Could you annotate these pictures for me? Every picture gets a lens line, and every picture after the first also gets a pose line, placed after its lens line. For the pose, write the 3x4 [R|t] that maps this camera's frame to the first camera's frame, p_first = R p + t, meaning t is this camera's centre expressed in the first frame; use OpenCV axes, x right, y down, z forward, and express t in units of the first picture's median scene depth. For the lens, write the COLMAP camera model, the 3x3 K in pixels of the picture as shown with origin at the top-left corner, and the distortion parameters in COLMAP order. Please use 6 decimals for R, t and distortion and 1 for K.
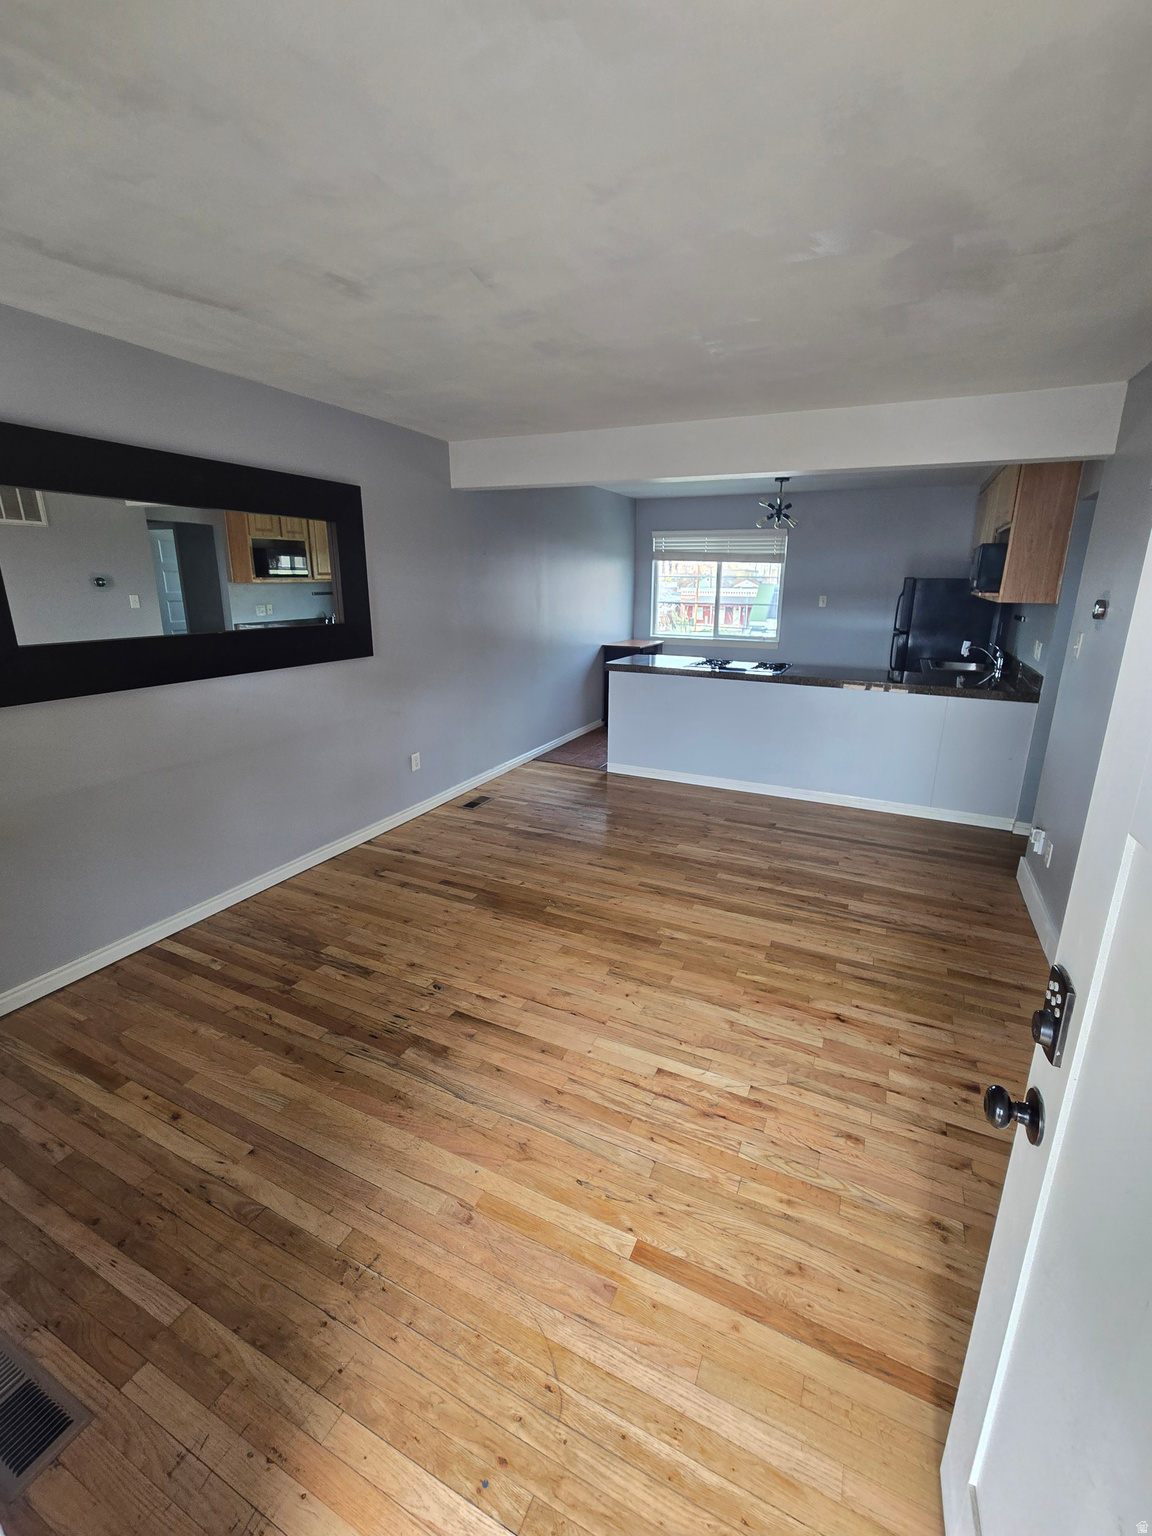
lens RADIAL K [[628.8, 0, 595.9], [0, 628.8, 757.0], [0, 0, 1]] dist [-0.001111, -0.002719]
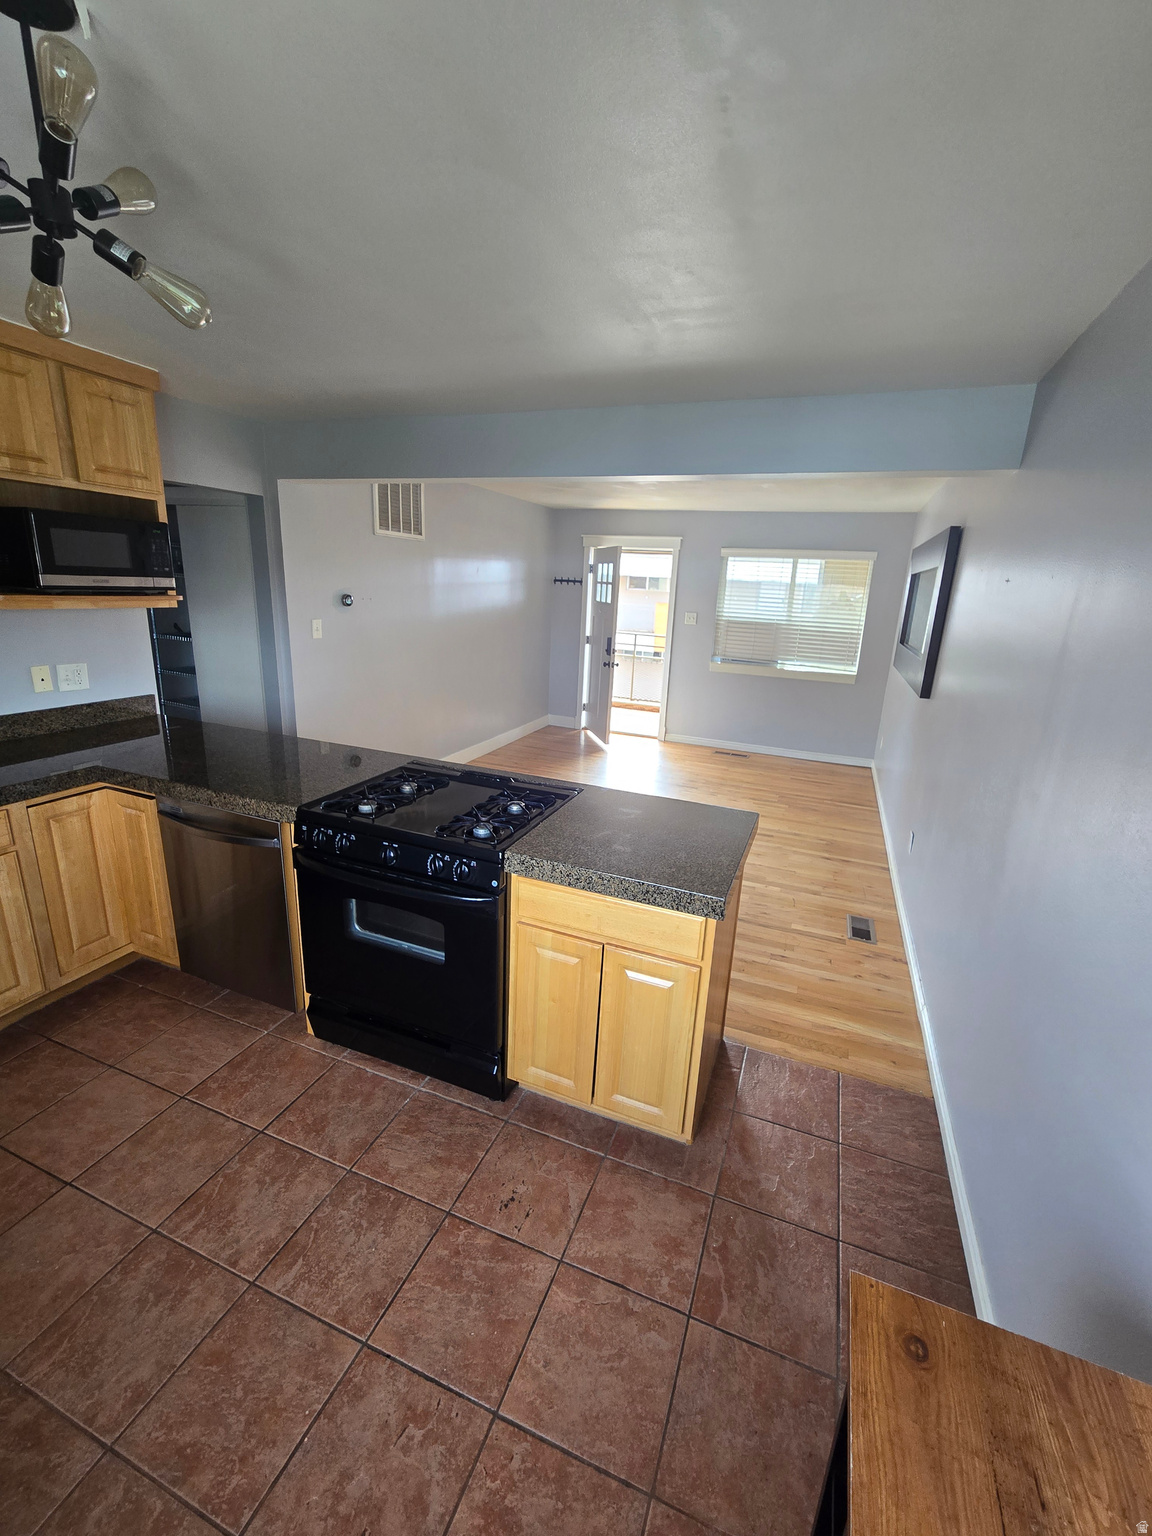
lens RADIAL K [[628.8, 0, 595.9], [0, 628.8, 757.0], [0, 0, 1]] dist [-0.001111, -0.002719]
pose [[-0.995378, -0.037439, -0.088438, 0.230990], [-0.077714, 0.855034, 0.512716, -0.556095], [0.056422, 0.517219, -0.853992, 1.897126]]
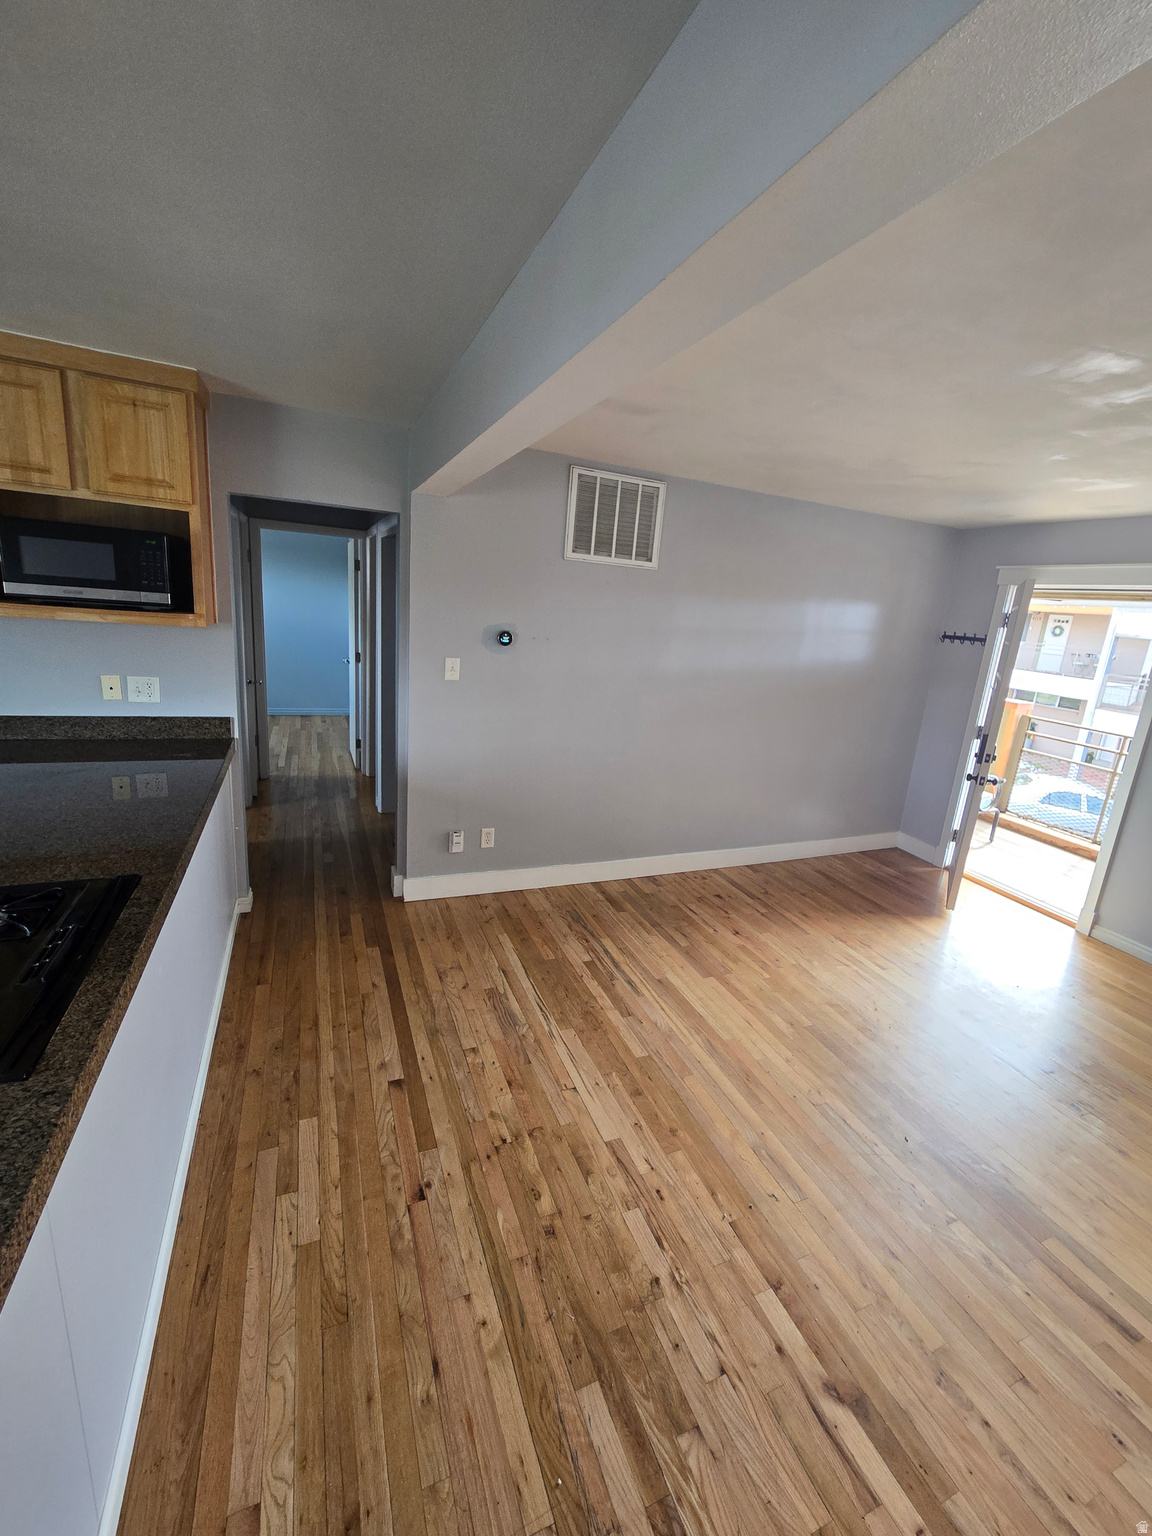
lens RADIAL K [[628.8, 0, 595.9], [0, 628.8, 757.0], [0, 0, 1]] dist [-0.001111, -0.002719]
pose [[-0.745432, -0.228970, 0.626022, -0.127885], [0.088998, 0.896558, 0.433893, -0.410298], [-0.660613, 0.379153, -0.647945, 1.320849]]
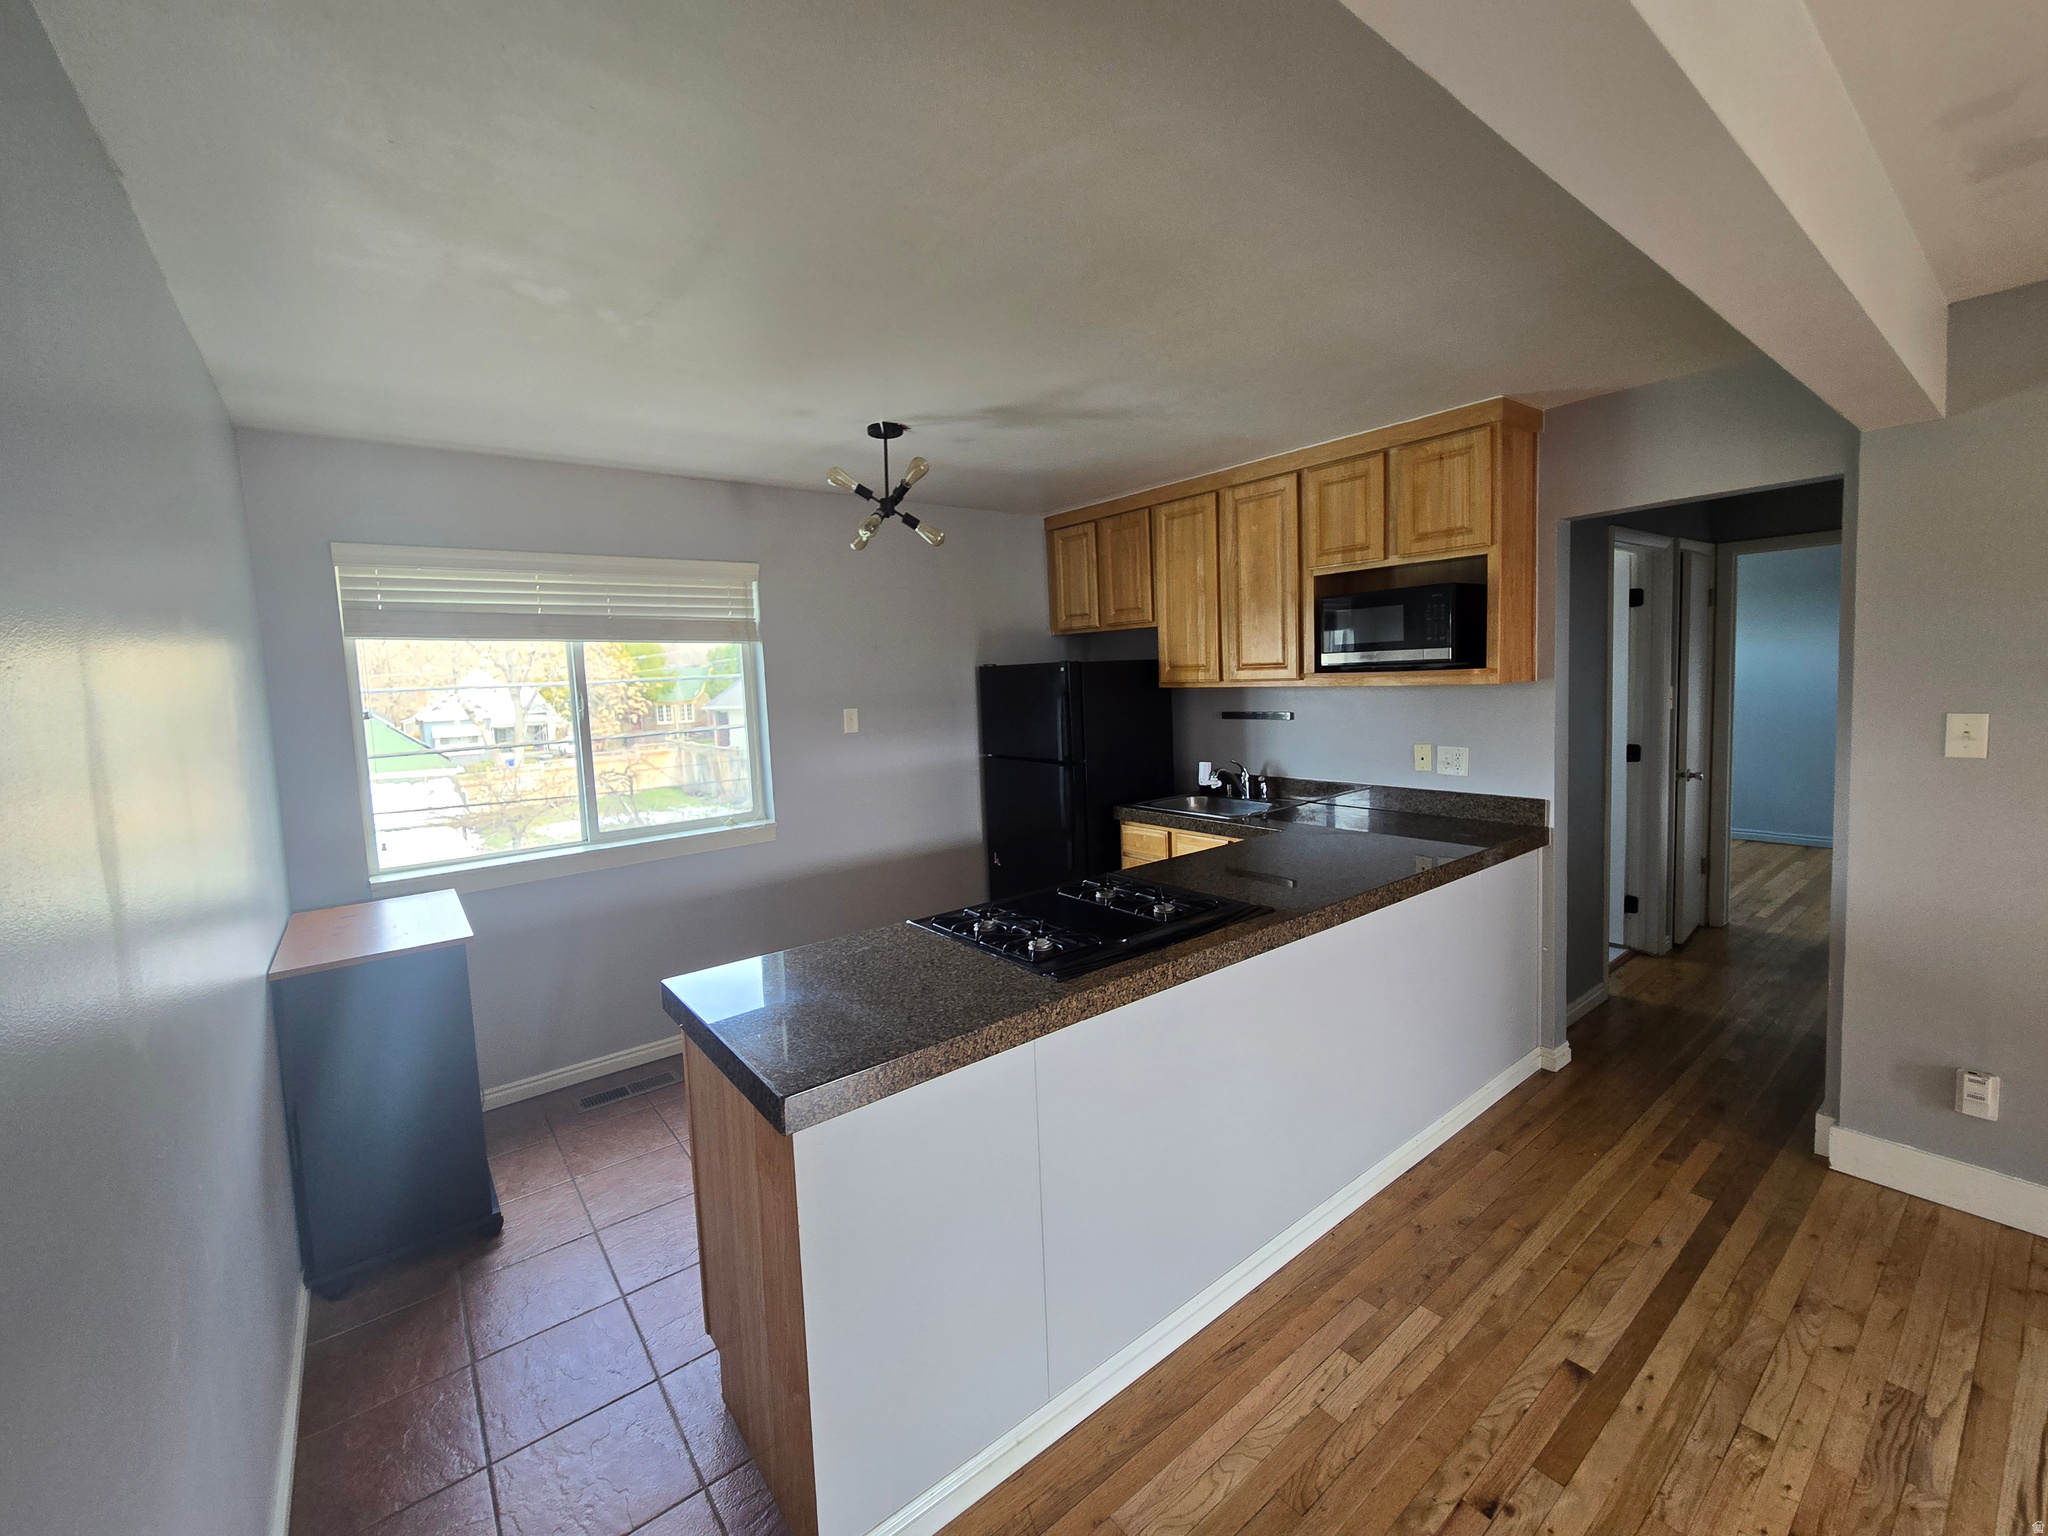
lens RADIAL K [[838.4, 0, 1009.3], [0, 838.4, 742.3], [0, 0, 1]] dist [-0.001111, -0.002719]
pose [[0.466215, -0.099808, 0.879023, -0.237986], [0.283150, 0.958183, -0.041380, -0.316041], [-0.838135, 0.268187, 0.474979, 1.118597]]
